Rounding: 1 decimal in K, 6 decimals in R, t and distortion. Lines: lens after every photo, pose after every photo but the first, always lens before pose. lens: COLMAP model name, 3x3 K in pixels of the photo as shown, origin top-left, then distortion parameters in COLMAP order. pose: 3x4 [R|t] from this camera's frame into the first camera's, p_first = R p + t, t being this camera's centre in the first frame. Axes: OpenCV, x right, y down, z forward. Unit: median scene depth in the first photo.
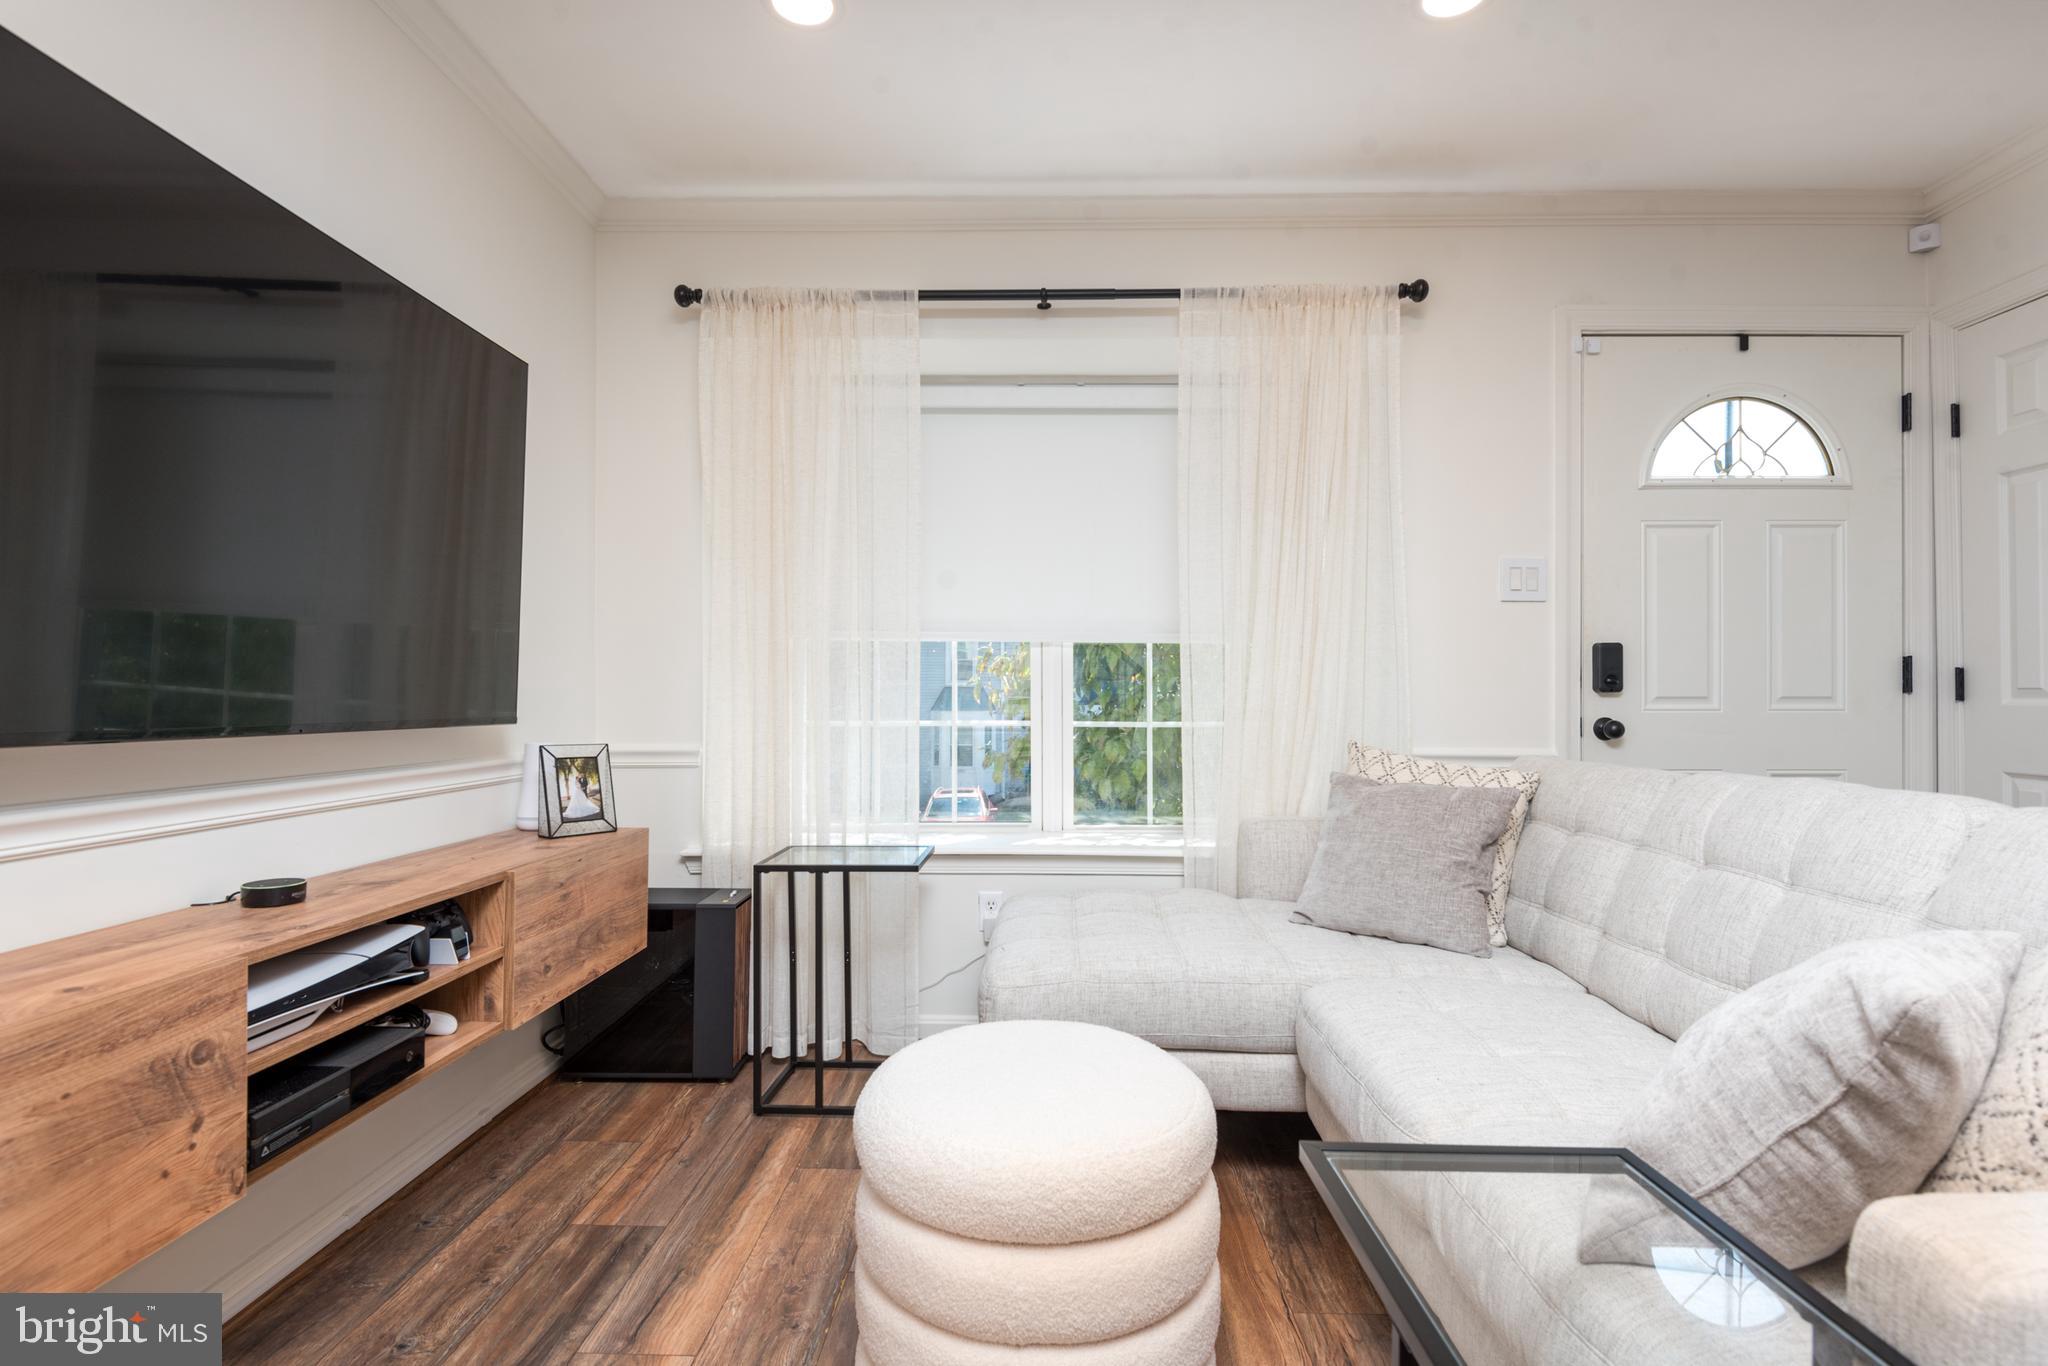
lens RADIAL K [[959.9, 0, 1025.5], [0, 959.9, 678.0], [0, 0, 1]] dist [0.009010, -0.013227]
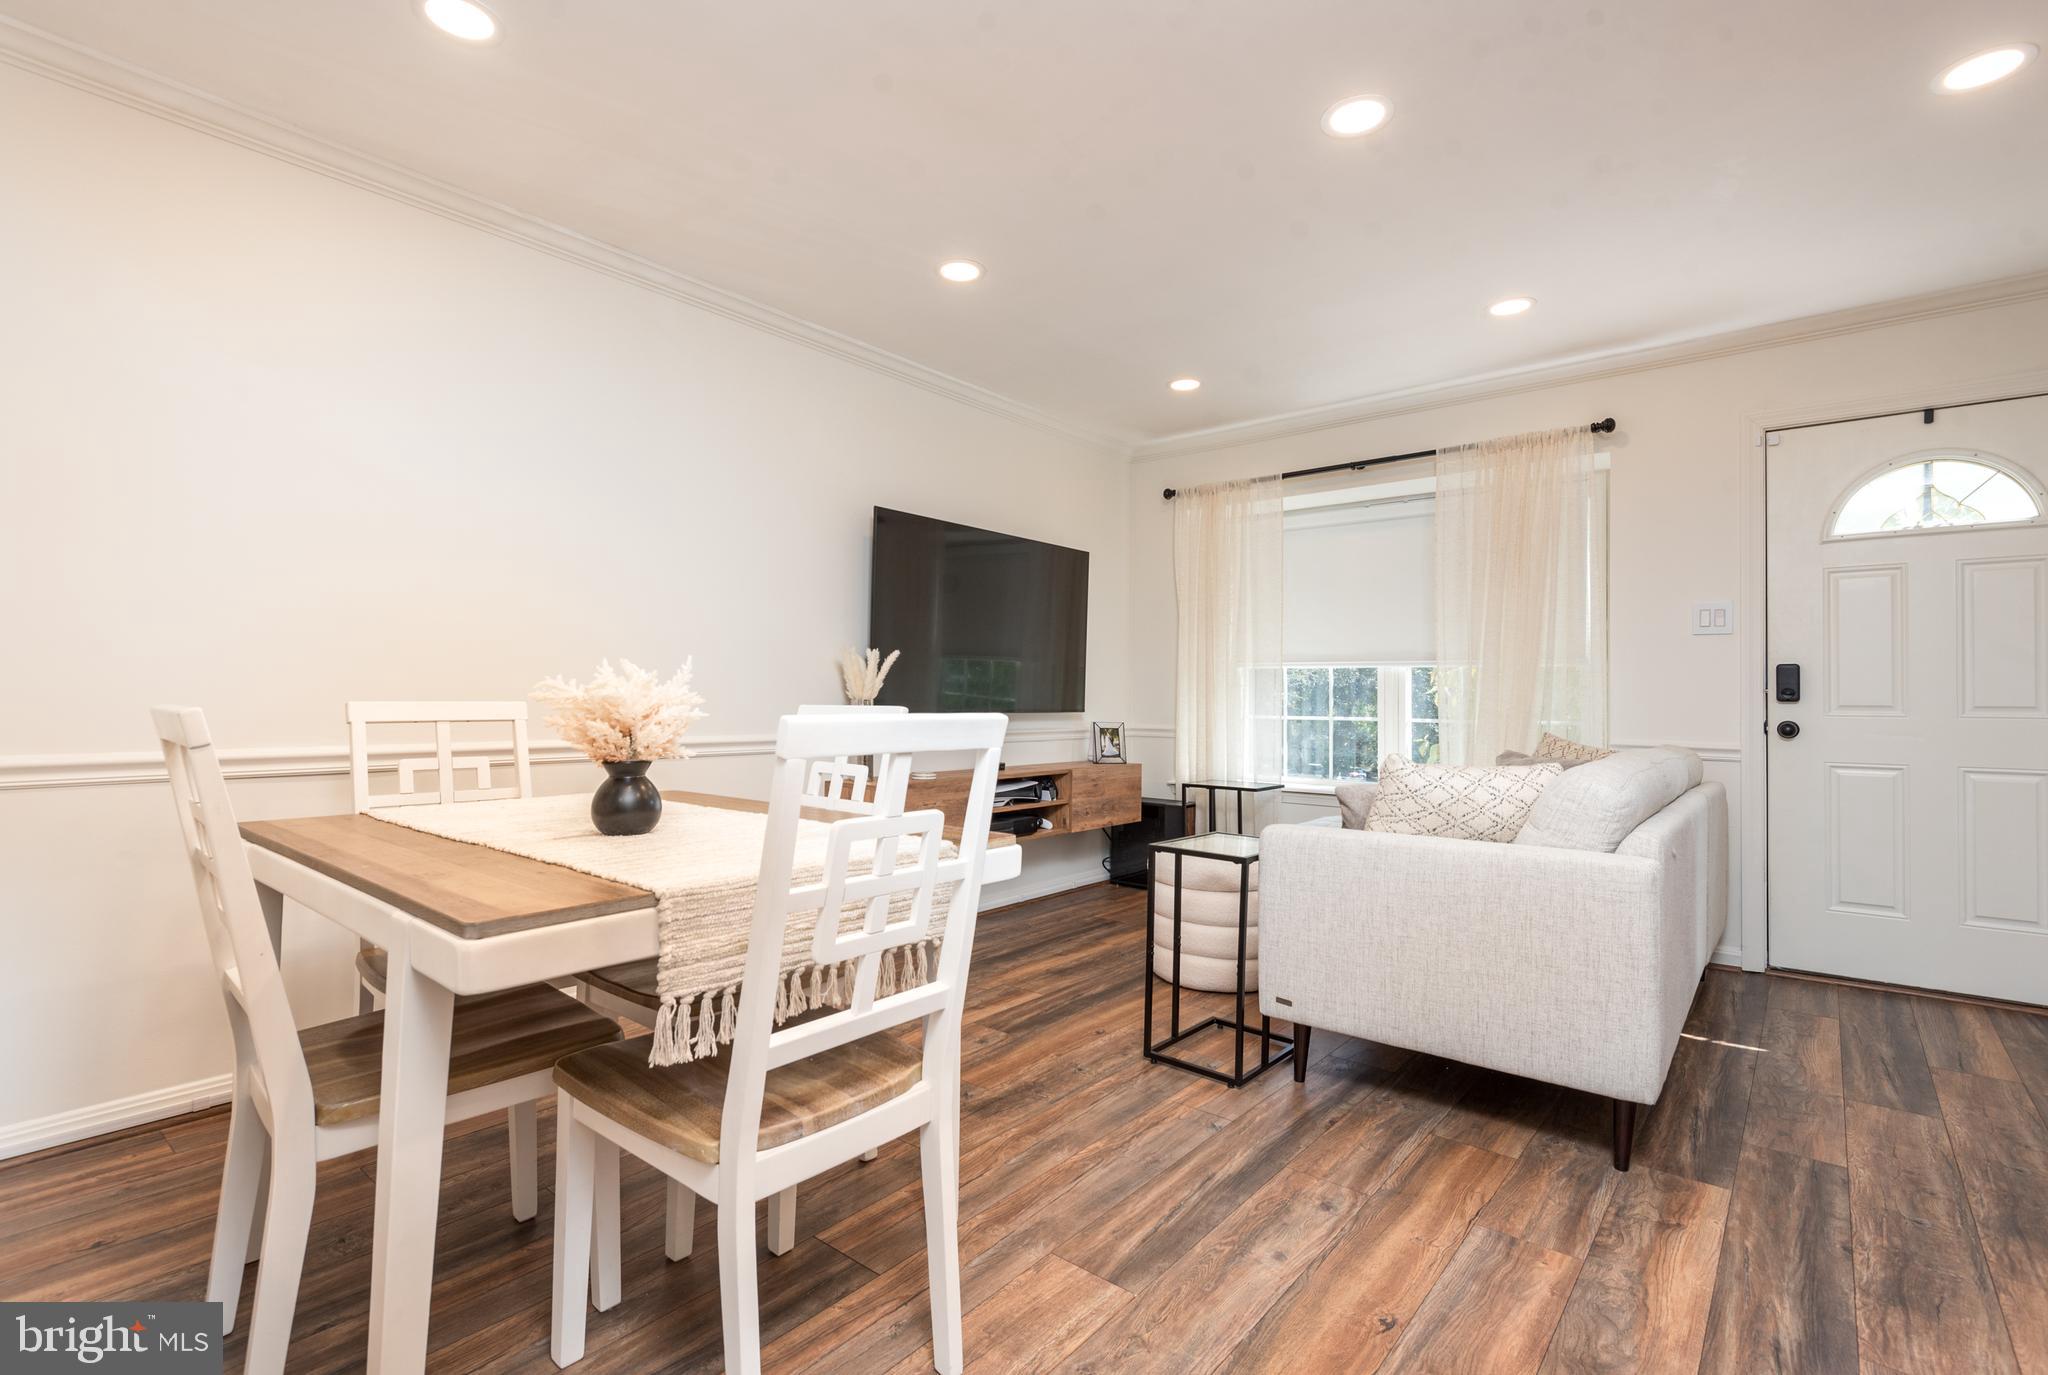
lens RADIAL K [[933.0, 0, 1015.8], [0, 933.0, 695.7], [0, 0, 1]] dist [-0.013802, -0.000232]
pose [[0.779209, 0.001336, -0.626763, 0.619854], [0.005222, 0.999949, 0.008624, -0.009849], [0.626743, -0.009992, 0.779162, -0.696937]]
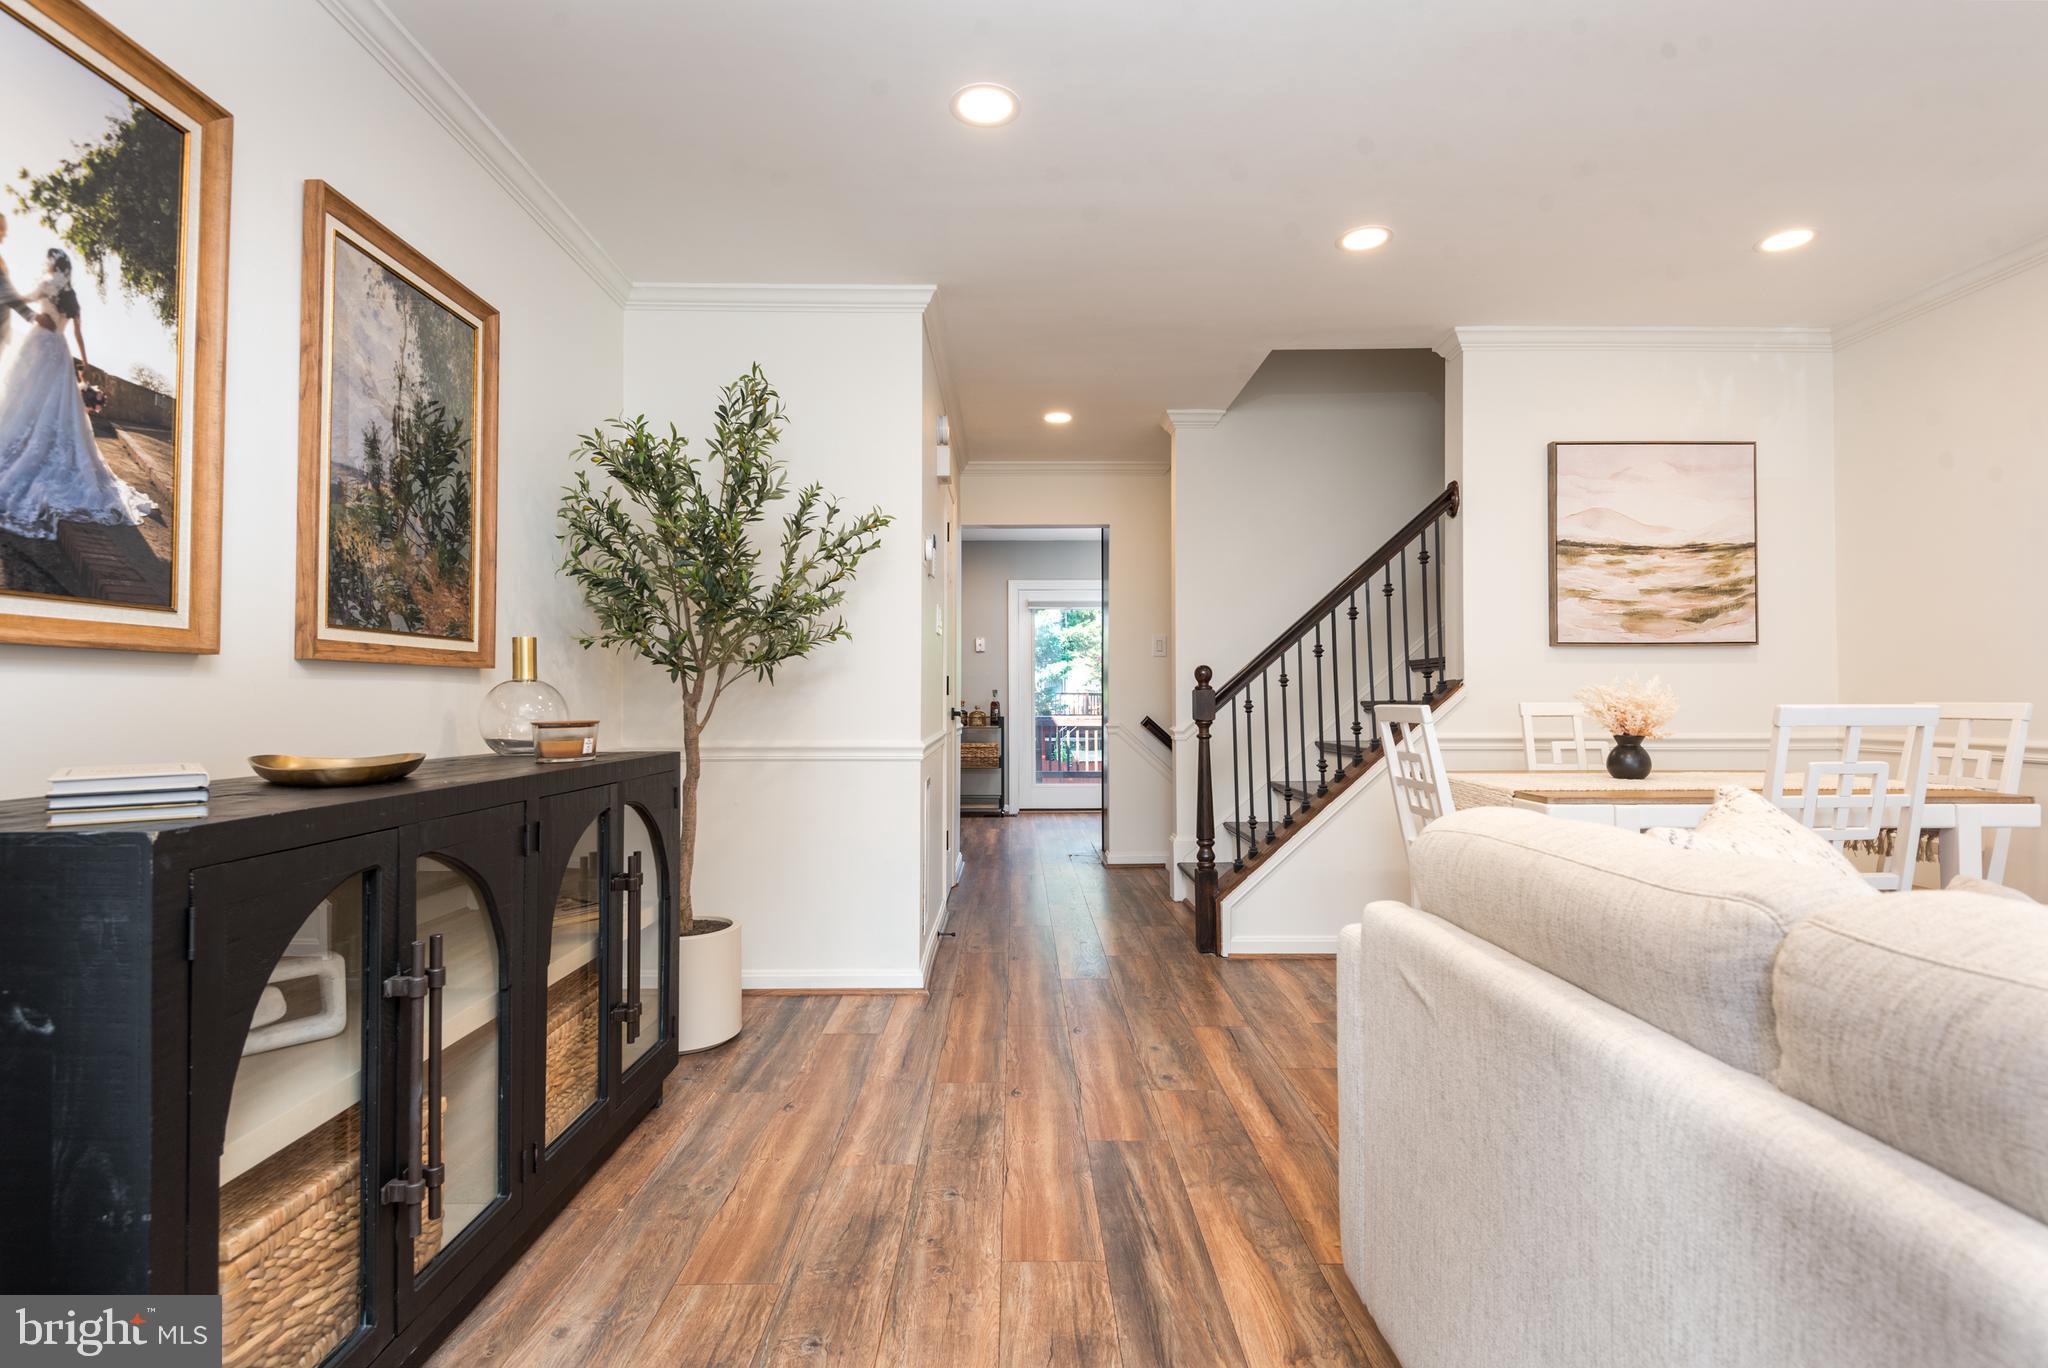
lens RADIAL K [[1014.9, 0, 1013.5], [0, 1014.9, 688.2], [0, 0, 1]] dist [0.004447, -0.006862]
pose [[-0.999140, -0.000996, -0.041440, 0.766125], [0.000236, 0.999559, -0.029708, 0.020306], [0.041451, -0.029692, -0.998699, 0.781013]]
